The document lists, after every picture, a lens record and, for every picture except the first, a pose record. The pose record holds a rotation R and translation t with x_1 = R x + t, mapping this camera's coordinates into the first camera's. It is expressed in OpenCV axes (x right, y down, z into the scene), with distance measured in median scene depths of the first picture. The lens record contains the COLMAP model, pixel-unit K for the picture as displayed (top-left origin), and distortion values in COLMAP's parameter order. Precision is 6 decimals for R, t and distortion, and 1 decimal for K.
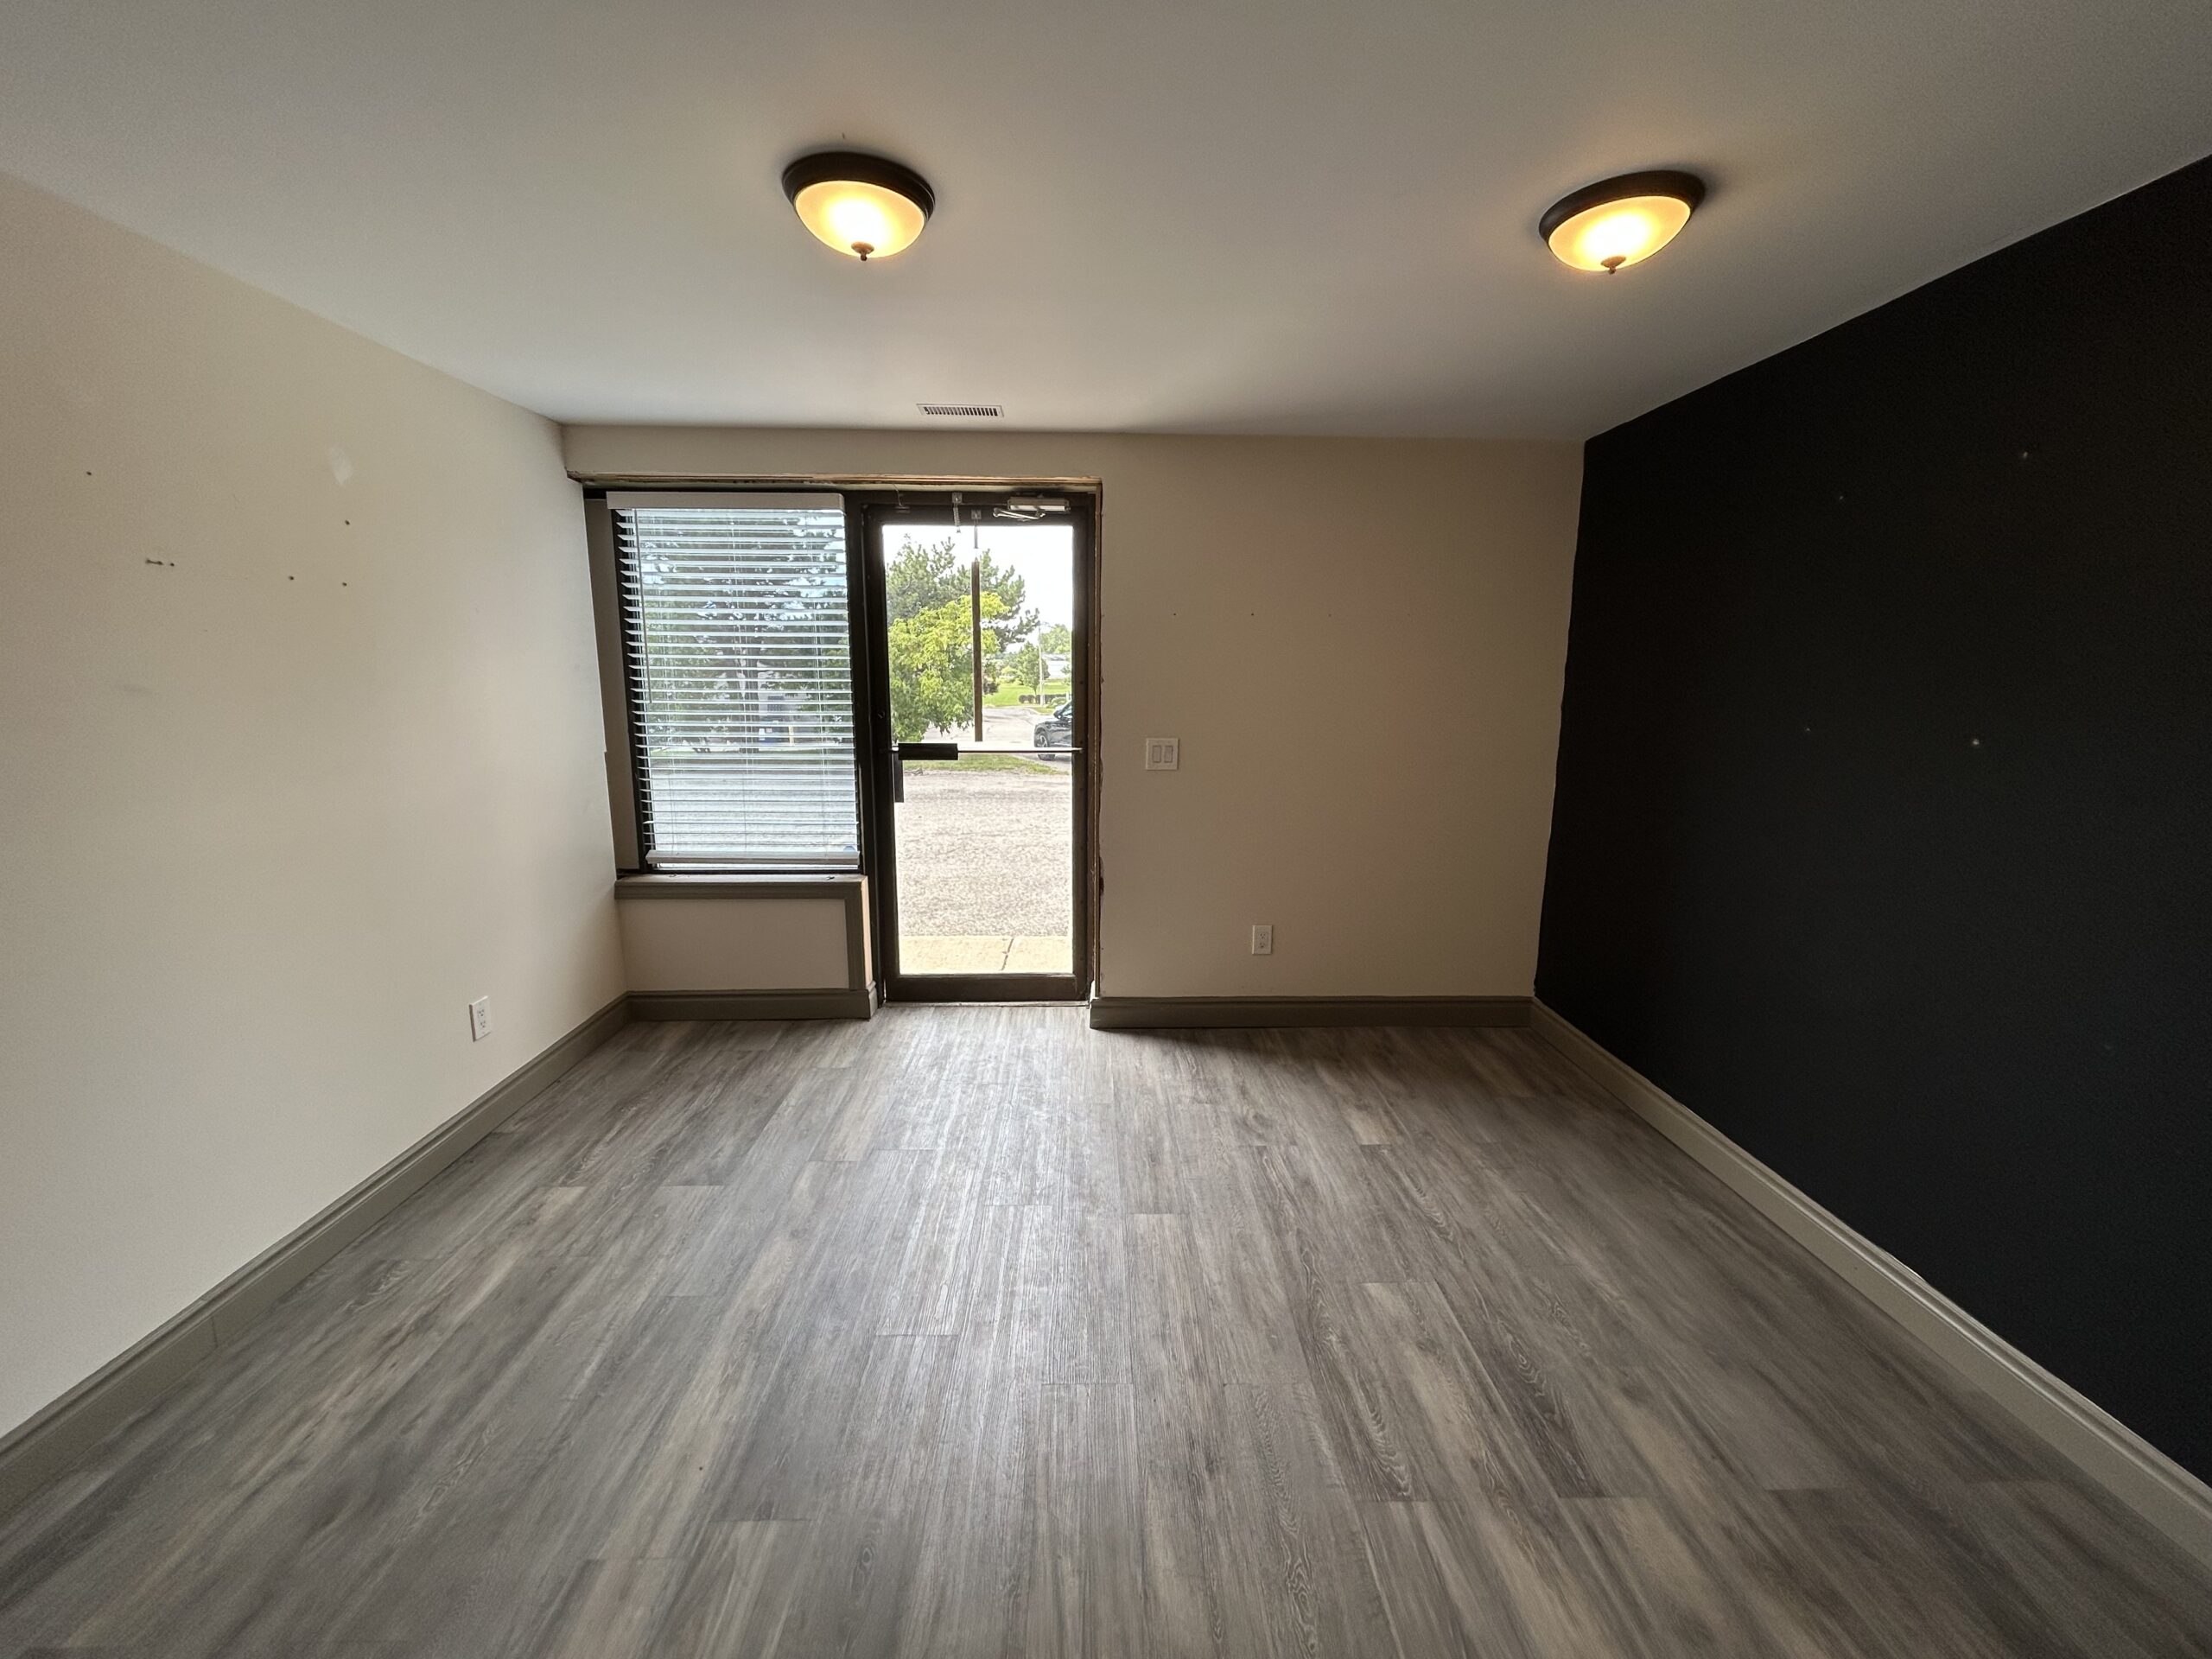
lens RADIAL K [[891.8, 0, 1106.0], [0, 891.8, 829.5], [0, 0, 1]] dist [-0.003312, -0.000175]
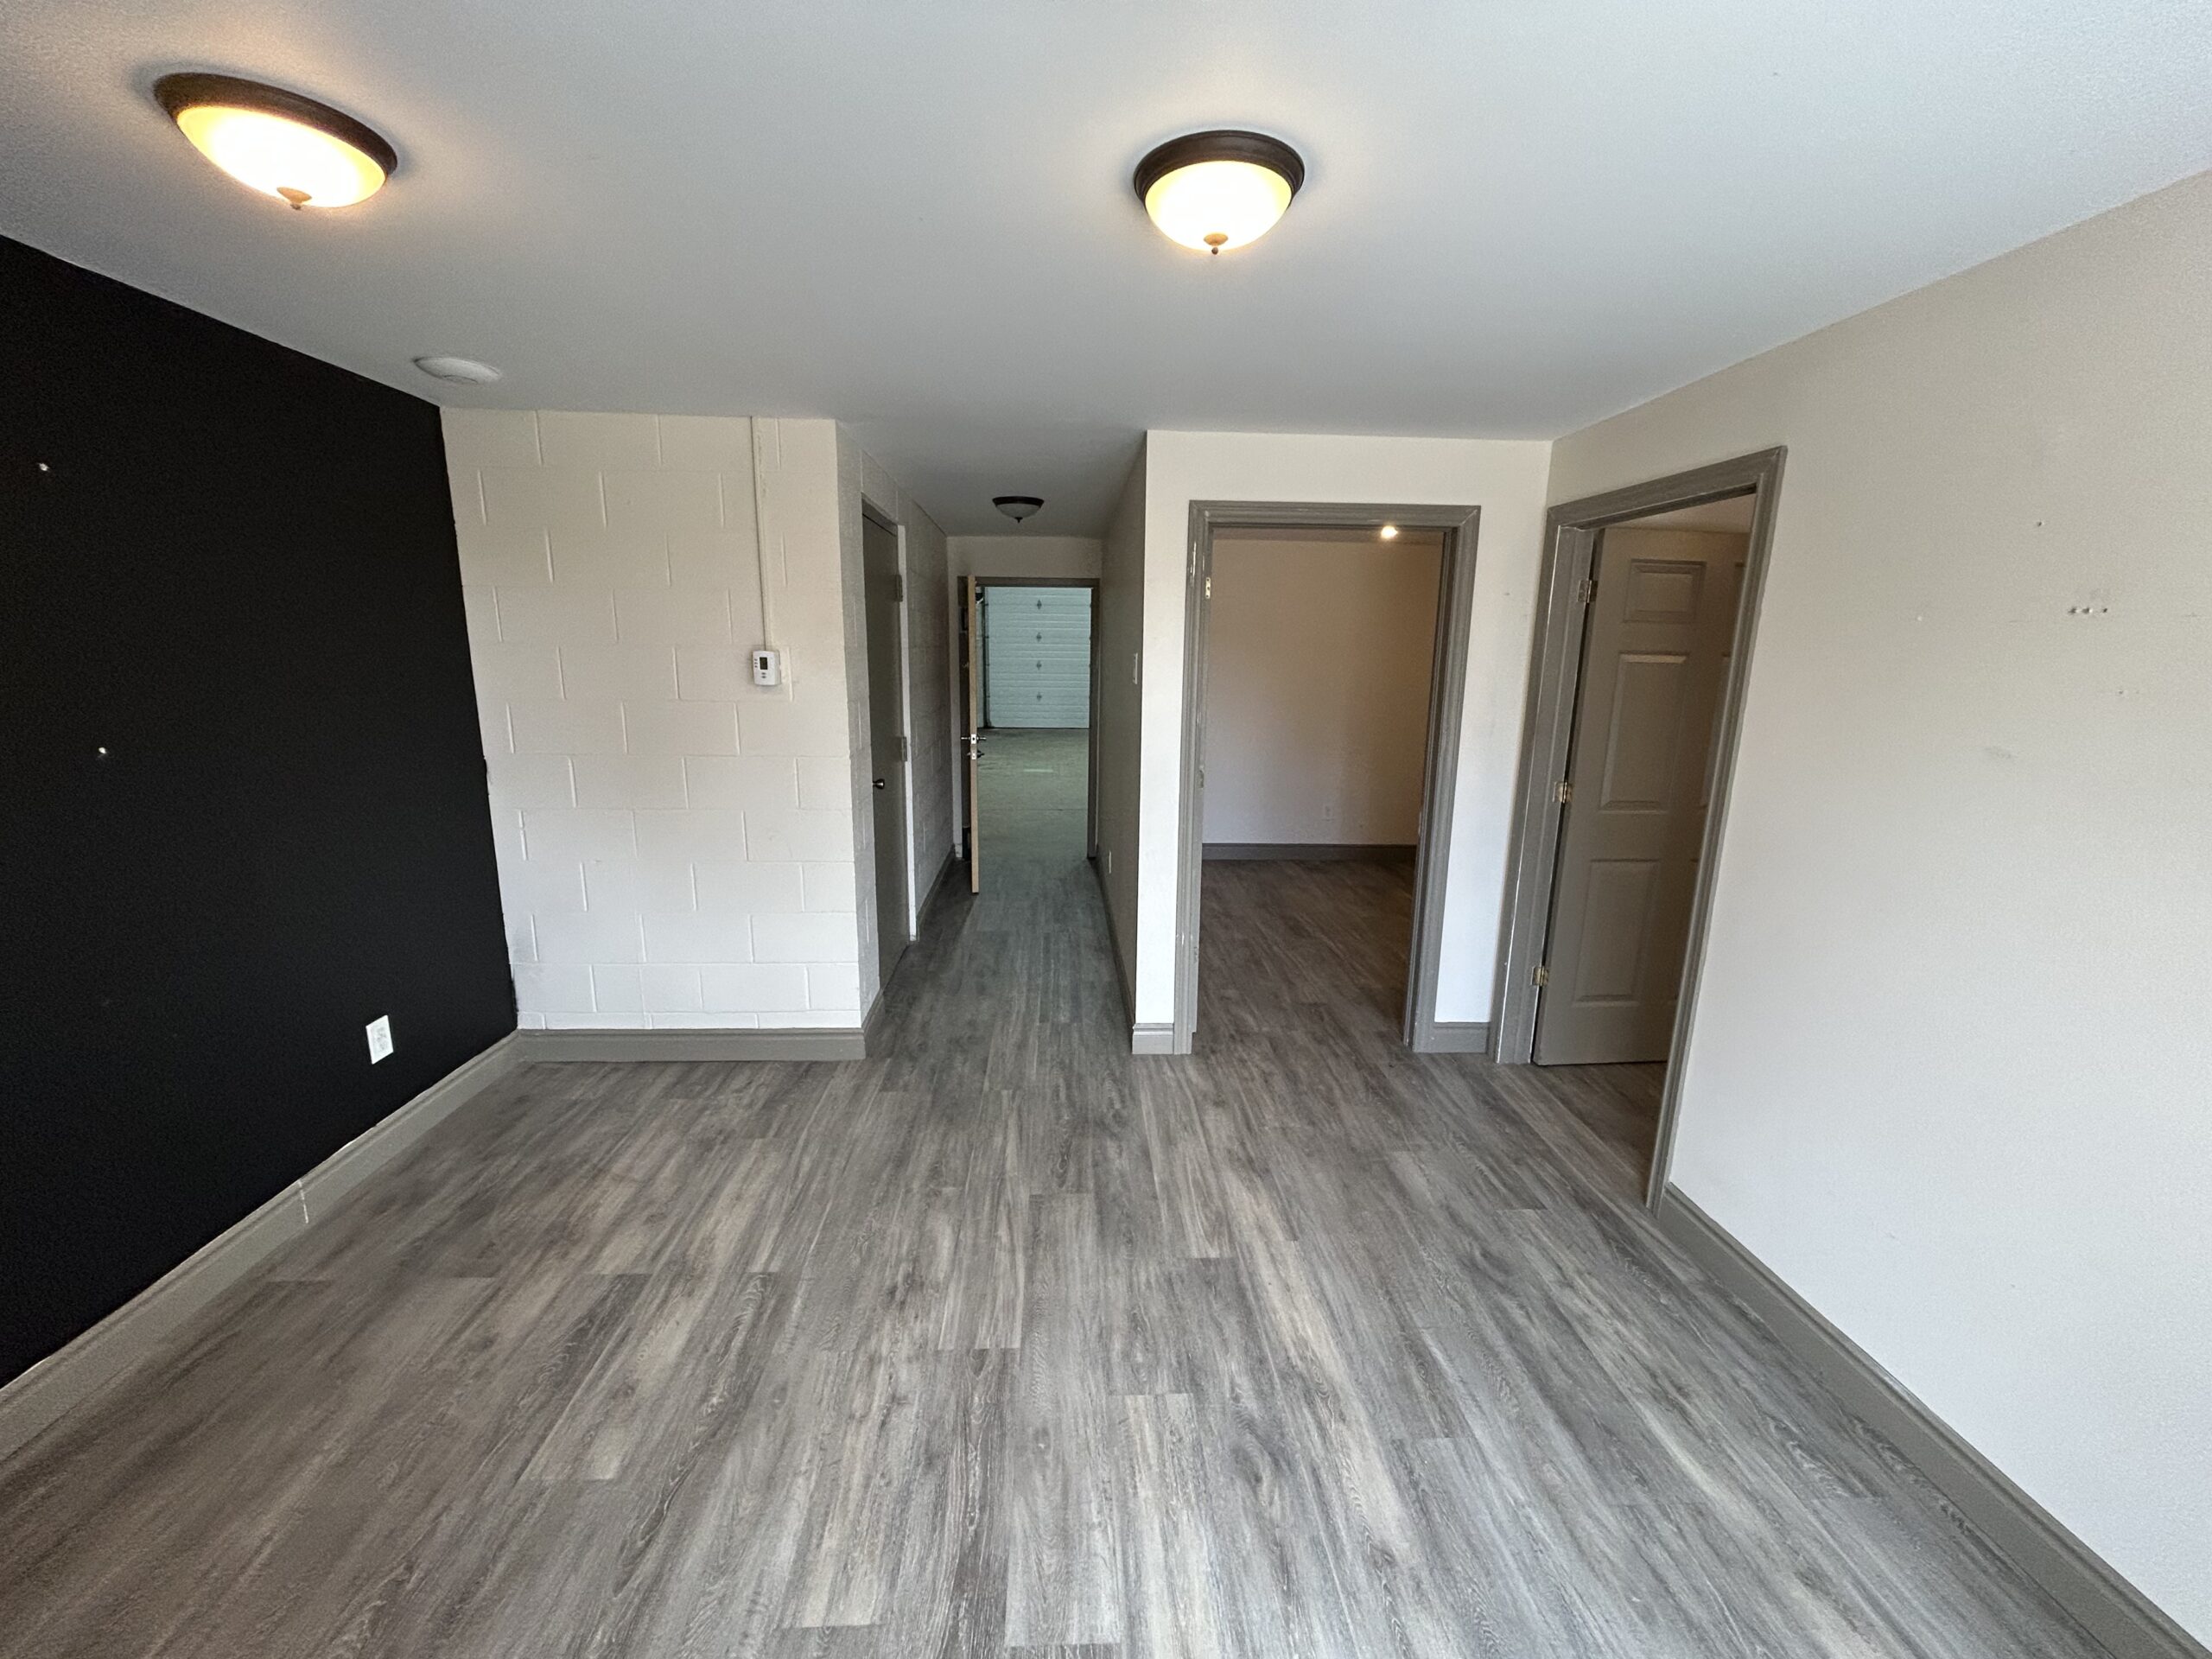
lens RADIAL K [[891.8, 0, 1106.0], [0, 891.8, 829.5], [0, 0, 1]] dist [-0.003312, -0.000175]
pose [[-0.999329, -0.016416, -0.032728, -0.138037], [-0.027313, 0.929537, 0.367715, -0.405252], [0.024385, 0.368362, -0.929362, 1.892970]]
